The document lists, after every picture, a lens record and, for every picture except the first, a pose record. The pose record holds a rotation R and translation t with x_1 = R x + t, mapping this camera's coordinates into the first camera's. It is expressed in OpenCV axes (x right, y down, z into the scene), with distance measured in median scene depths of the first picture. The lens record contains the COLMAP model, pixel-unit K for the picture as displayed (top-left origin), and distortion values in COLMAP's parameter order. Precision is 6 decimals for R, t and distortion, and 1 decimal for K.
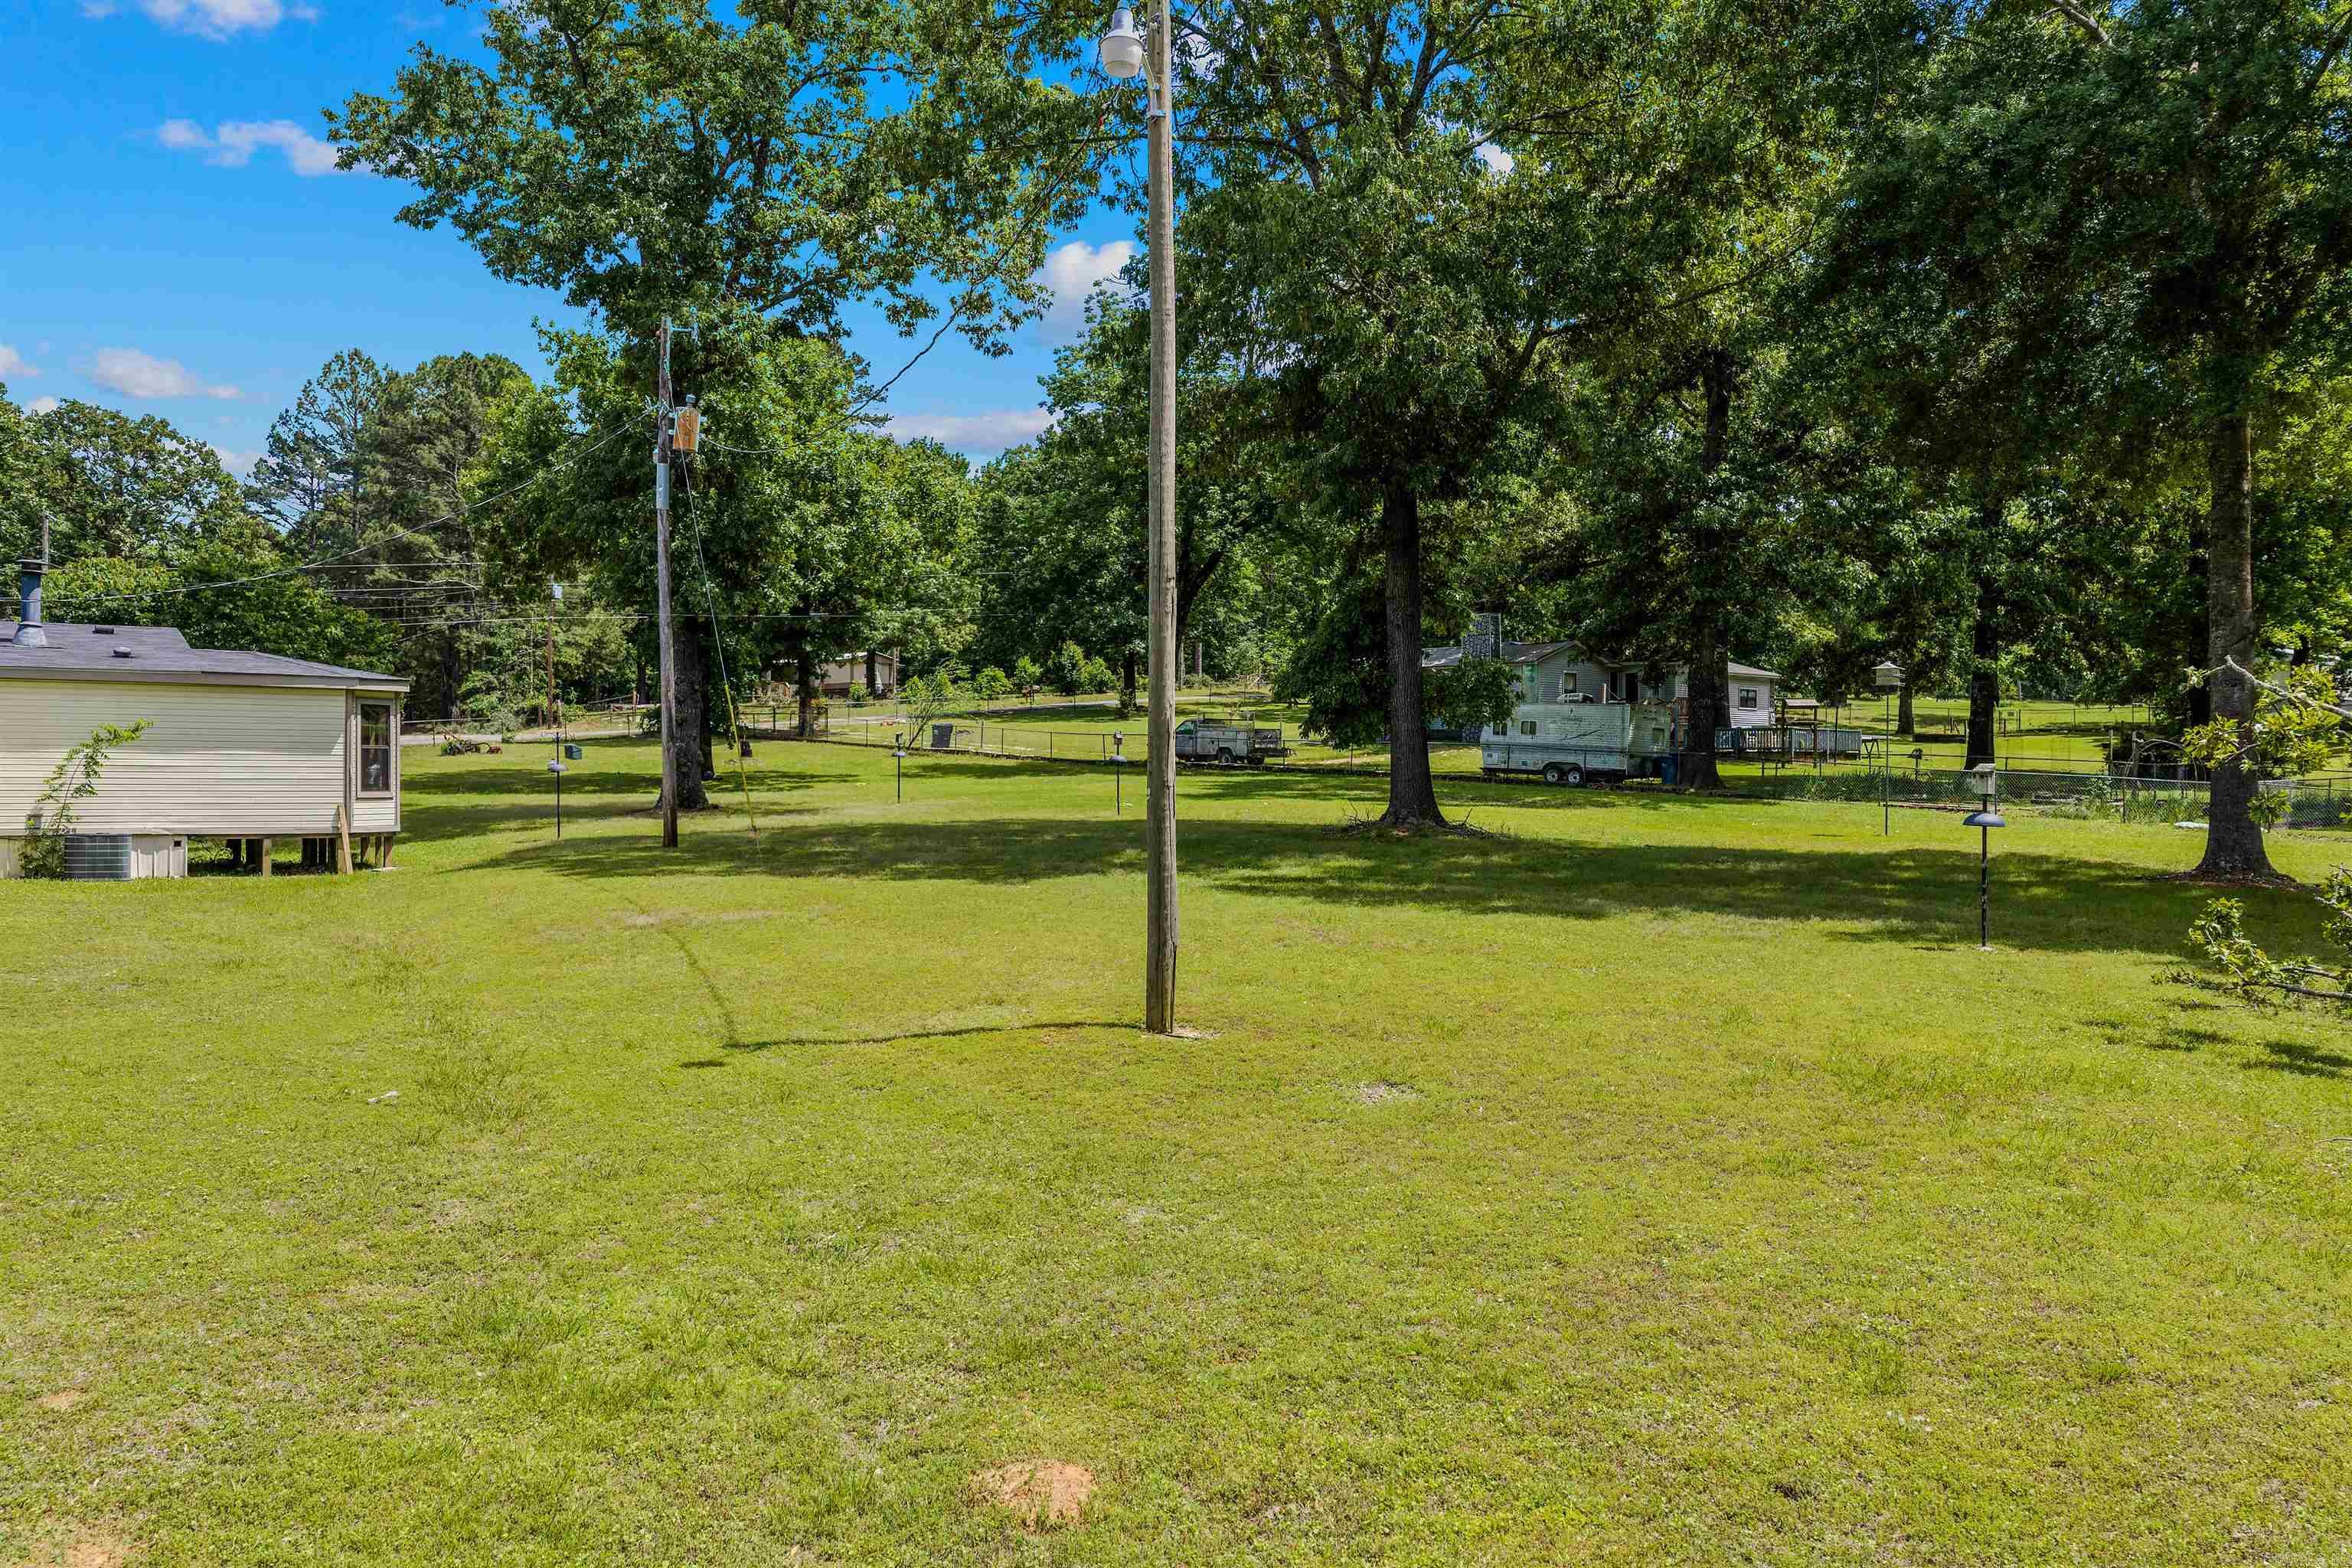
lens RADIAL K [[1934.0, 0, 1178.1], [0, 1934.0, 776.9], [0, 0, 1]] dist [0.008692, -0.004722]
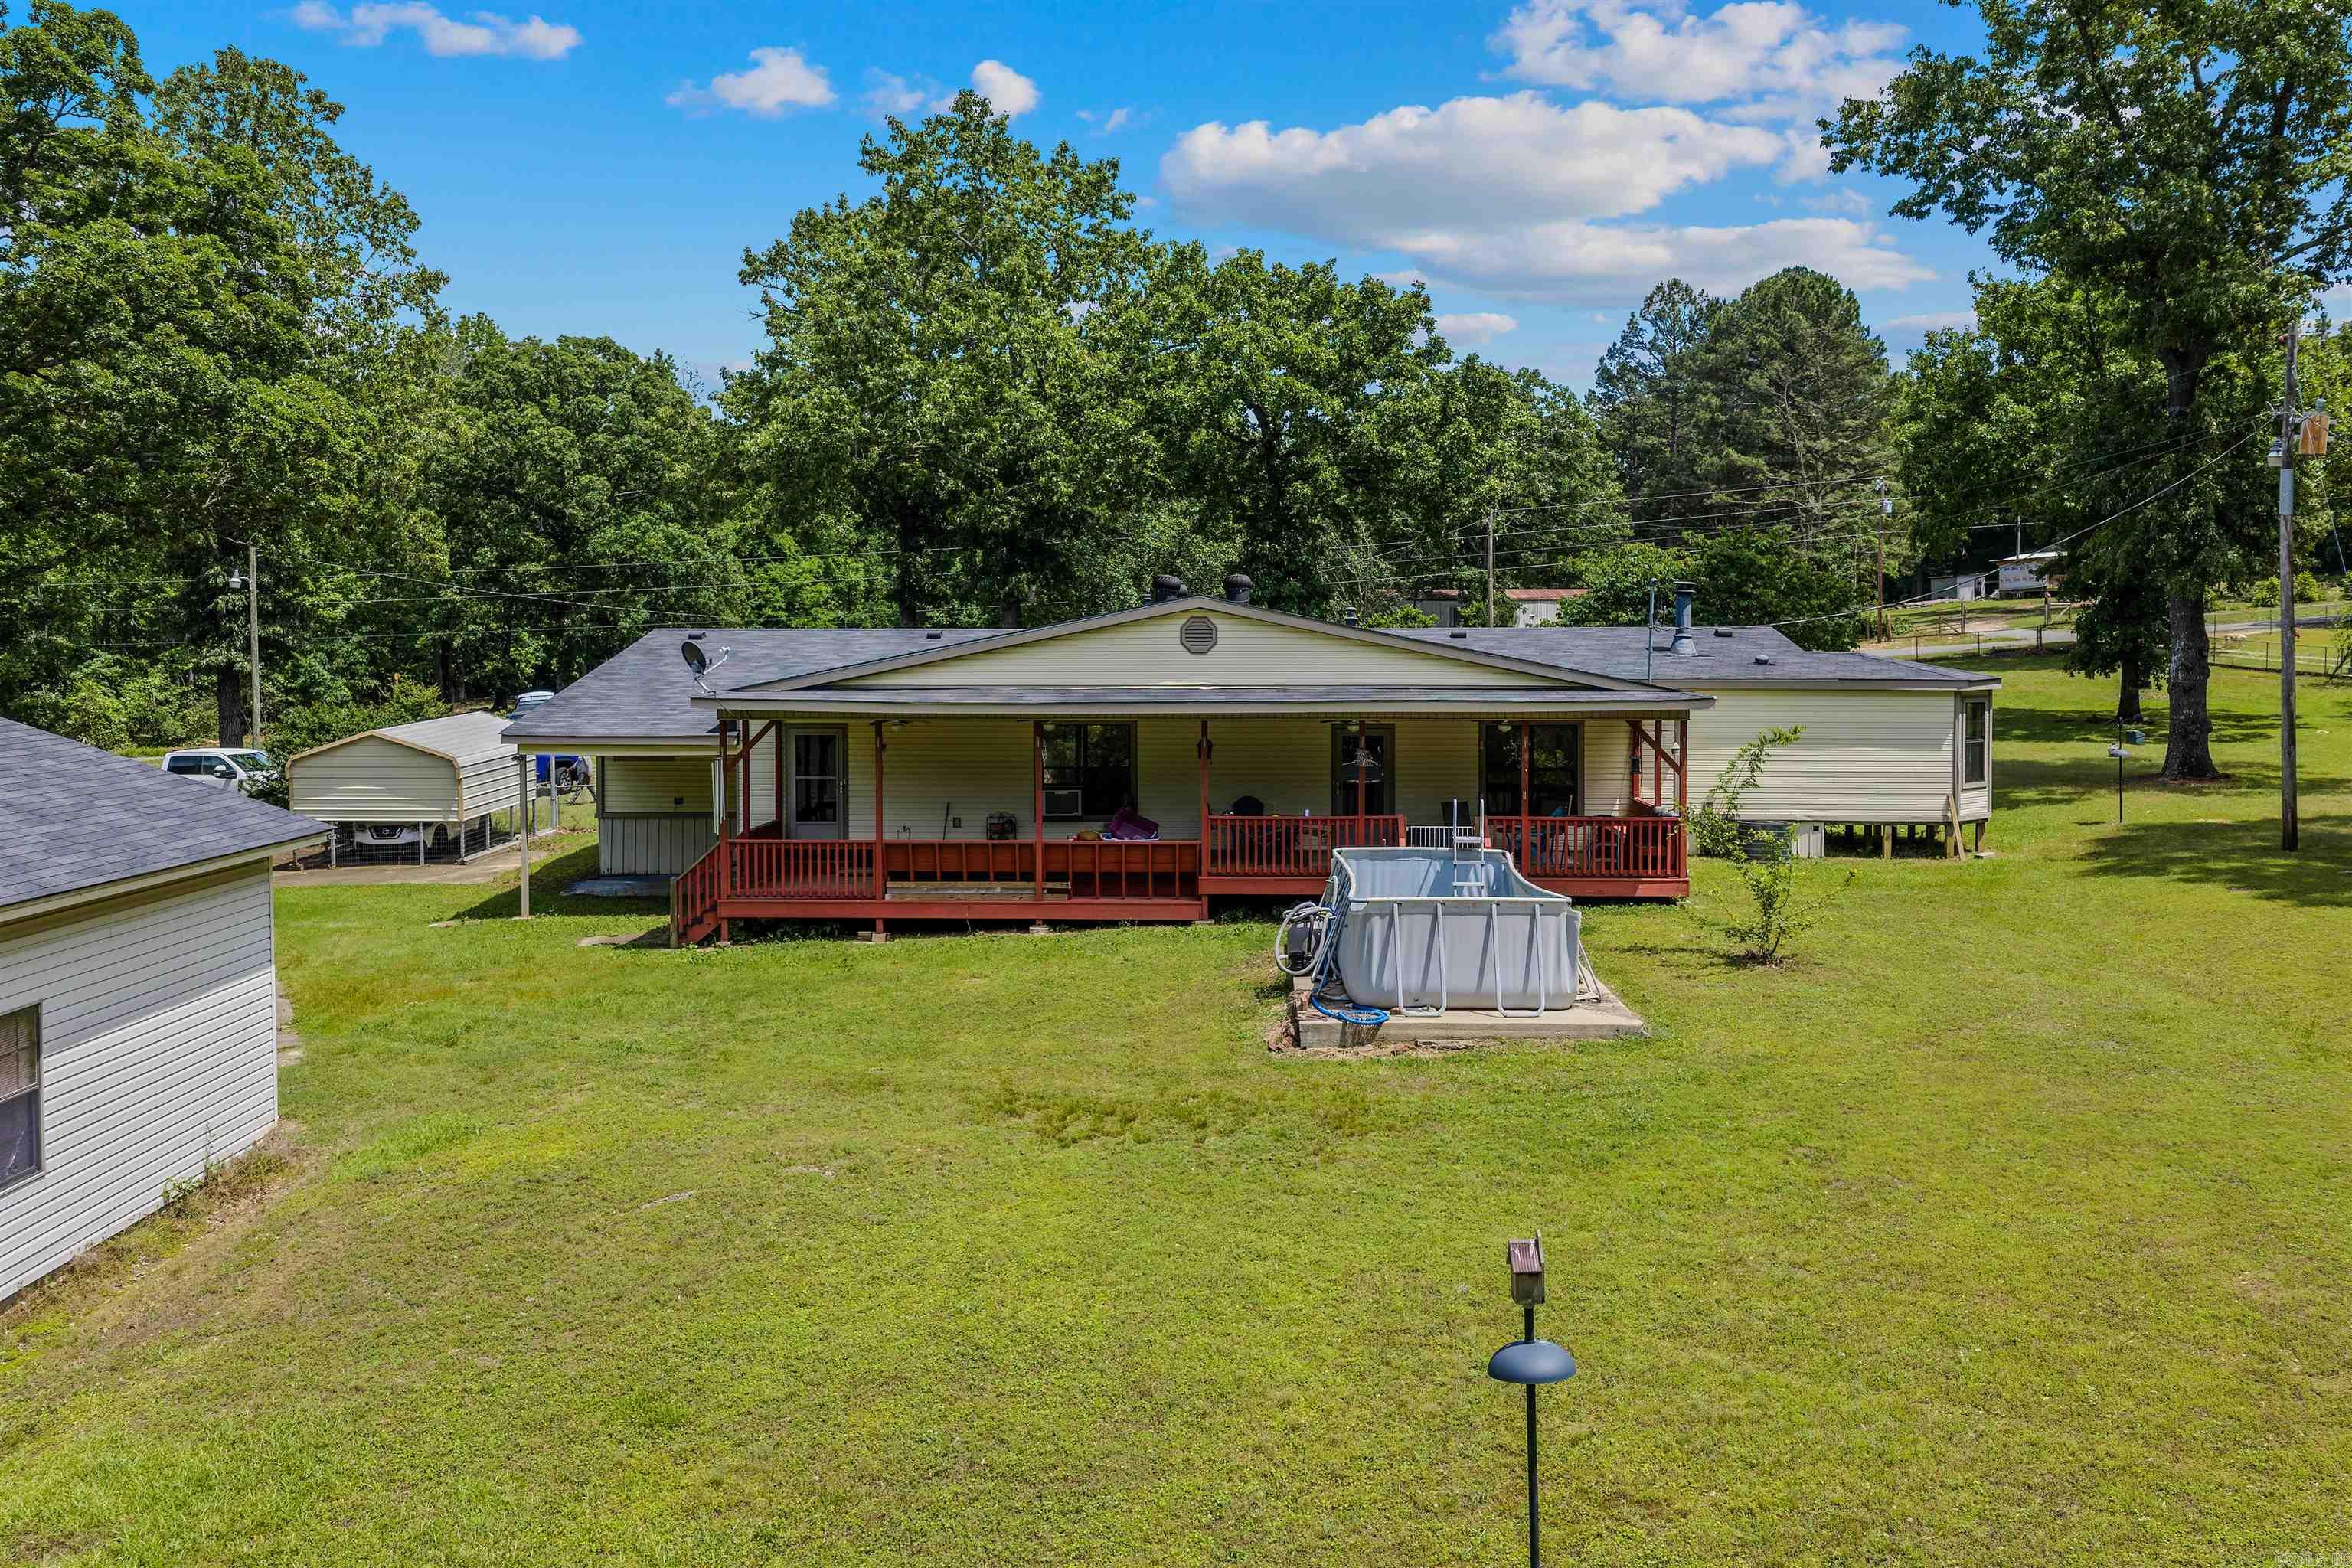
lens RADIAL K [[1953.9, 0, 1176.6], [0, 1953.9, 697.7], [0, 0, 1]] dist [-0.008434, -0.007437]
pose [[0.818942, 0.009996, -0.573789, -0.105626], [0.001373, 0.999811, 0.019378, -0.042495], [0.573875, -0.016657, 0.818774, -0.105188]]
